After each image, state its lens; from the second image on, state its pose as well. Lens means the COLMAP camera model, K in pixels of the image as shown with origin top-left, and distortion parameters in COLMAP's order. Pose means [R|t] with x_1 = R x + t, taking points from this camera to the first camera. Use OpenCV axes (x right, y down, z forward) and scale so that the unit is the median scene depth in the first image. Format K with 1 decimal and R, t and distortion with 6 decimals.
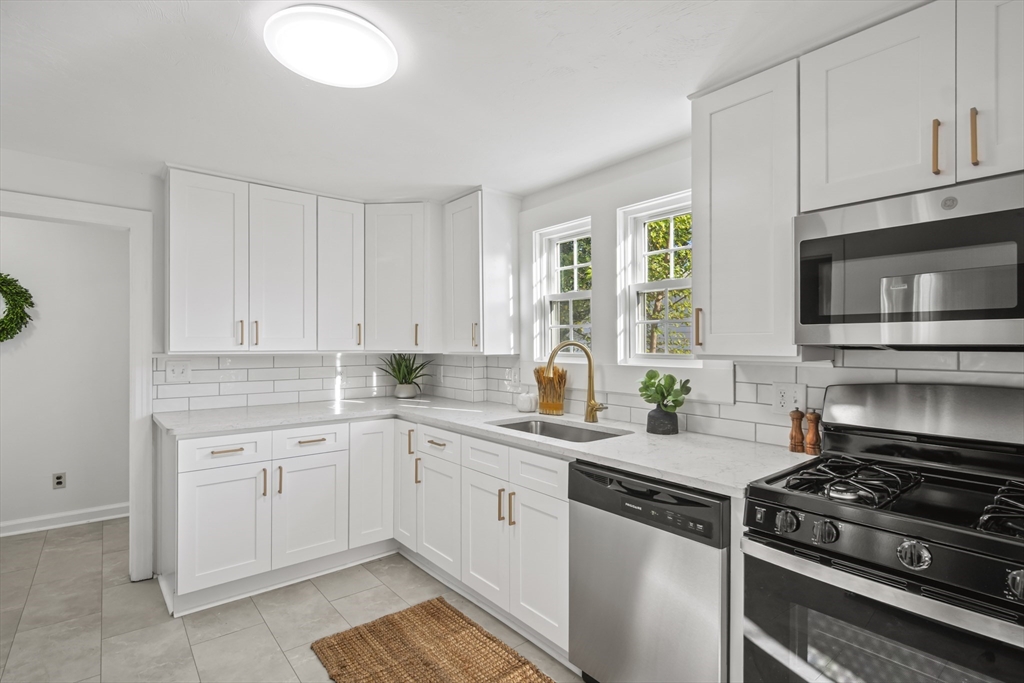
lens RADIAL K [[495.2, 0, 512.0], [0, 495.2, 341.5], [0, 0, 1]] dist [-0.000625, -0.000109]
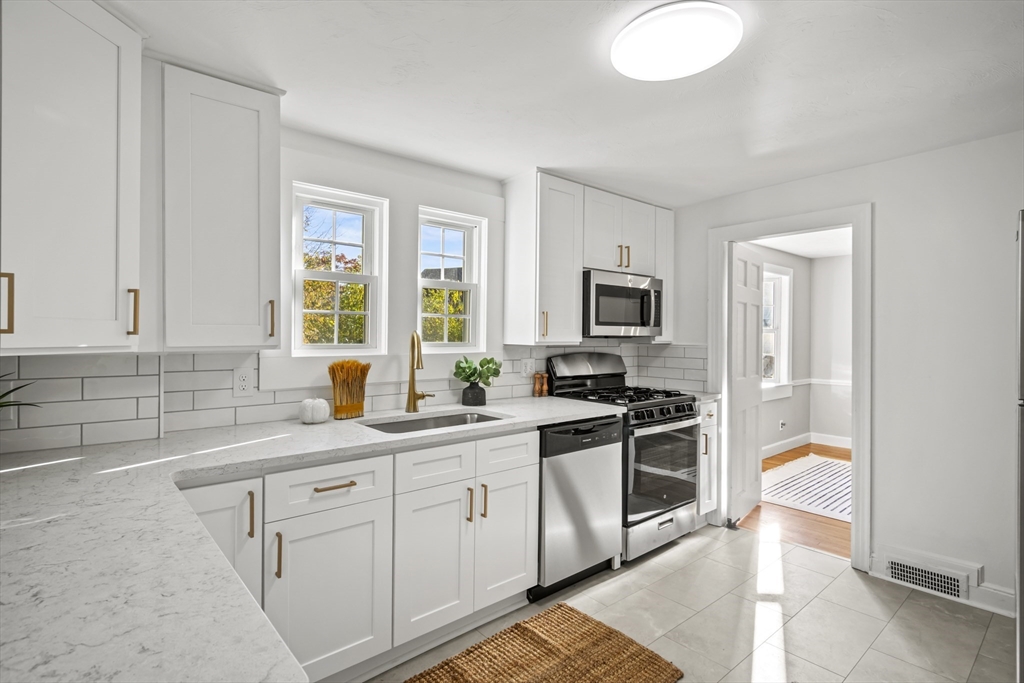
lens RADIAL K [[504.4, 0, 512.1], [0, 504.4, 333.0], [0, 0, 1]] dist [-0.001079, -0.000227]
pose [[-0.017729, 0.000748, 0.999843, -0.876200], [-0.011487, 0.999934, -0.000952, 0.001591], [-0.999777, -0.011502, -0.017719, 0.836088]]
